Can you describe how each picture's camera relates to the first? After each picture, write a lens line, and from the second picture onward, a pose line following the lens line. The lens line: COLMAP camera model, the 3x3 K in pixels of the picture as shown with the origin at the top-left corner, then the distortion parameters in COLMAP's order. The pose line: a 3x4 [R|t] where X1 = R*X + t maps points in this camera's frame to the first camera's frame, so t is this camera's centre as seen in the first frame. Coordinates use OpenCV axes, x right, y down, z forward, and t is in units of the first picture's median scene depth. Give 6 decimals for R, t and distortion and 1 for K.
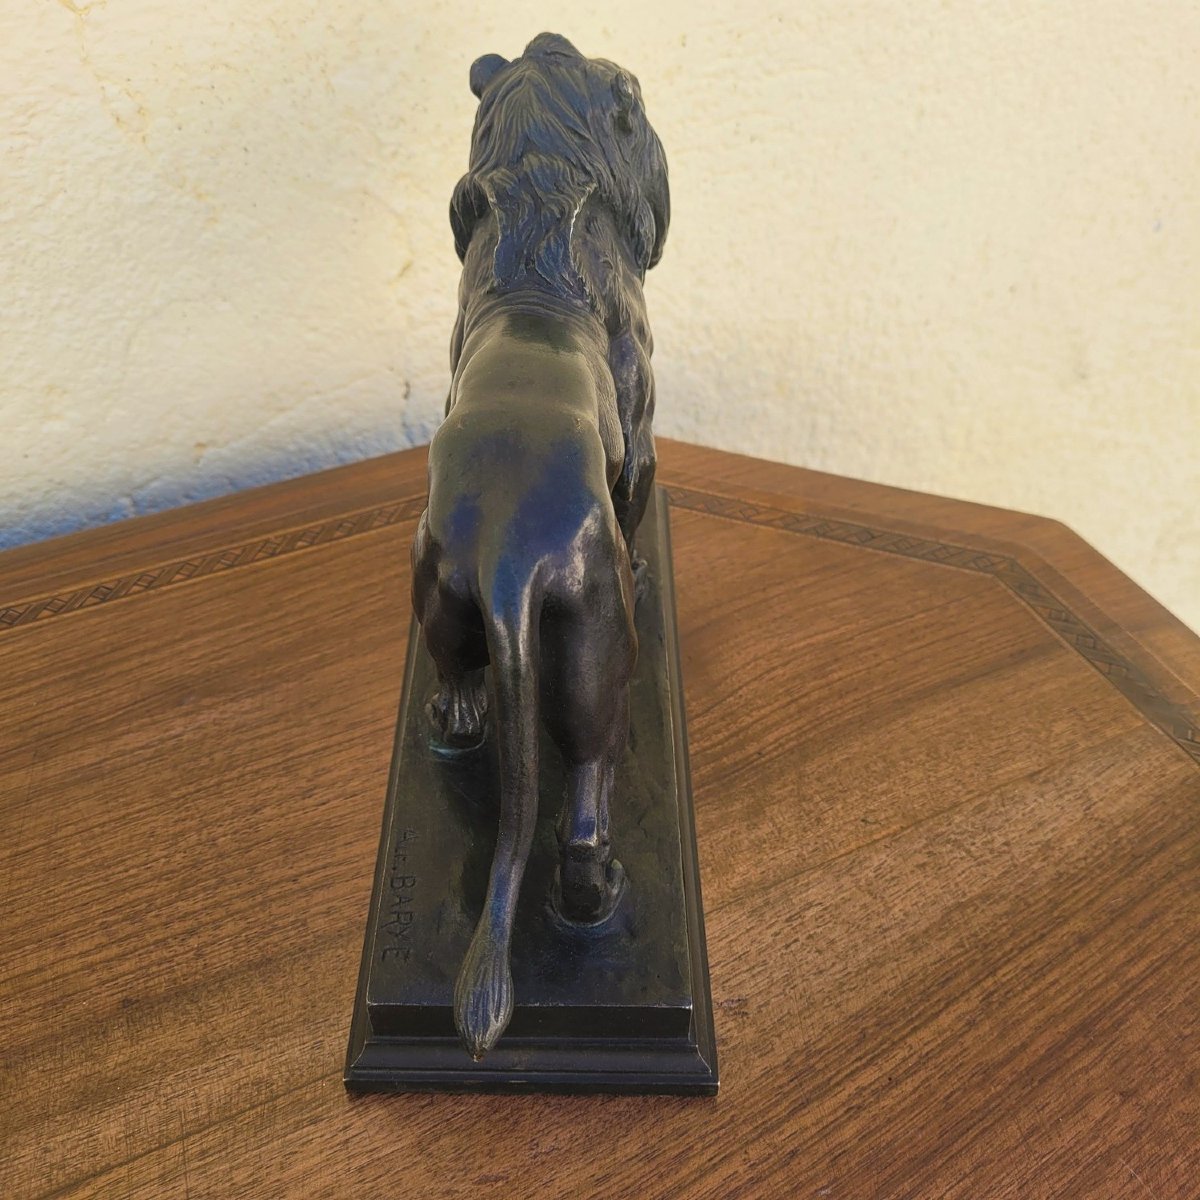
lens RADIAL K [[1274.2, 0, 564.8], [0, 1274.2, 566.3], [0, 0, 1]] dist [-0.018756, 0.000000]
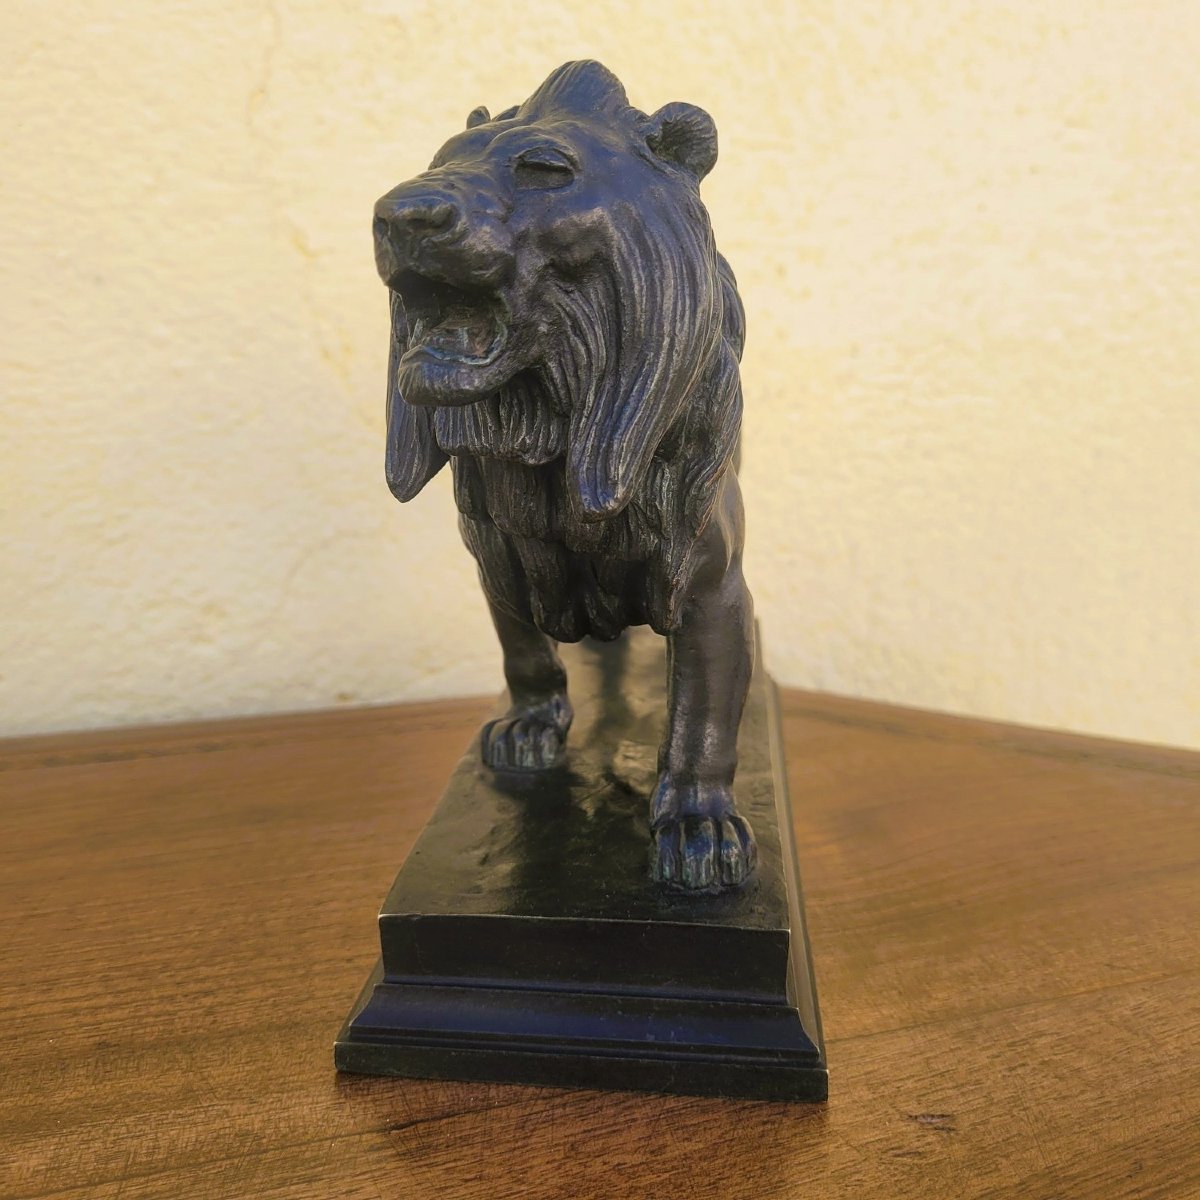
lens RADIAL K [[1274.2, 0, 562.7], [0, 1274.2, 575.1], [0, 0, 1]] dist [-0.018756, 0.000000]
pose [[0.987837, 0.027561, -0.153030, 0.030974], [-0.101661, 0.859161, -0.501505, 0.442099], [0.117656, 0.510963, 0.851513, 0.241443]]
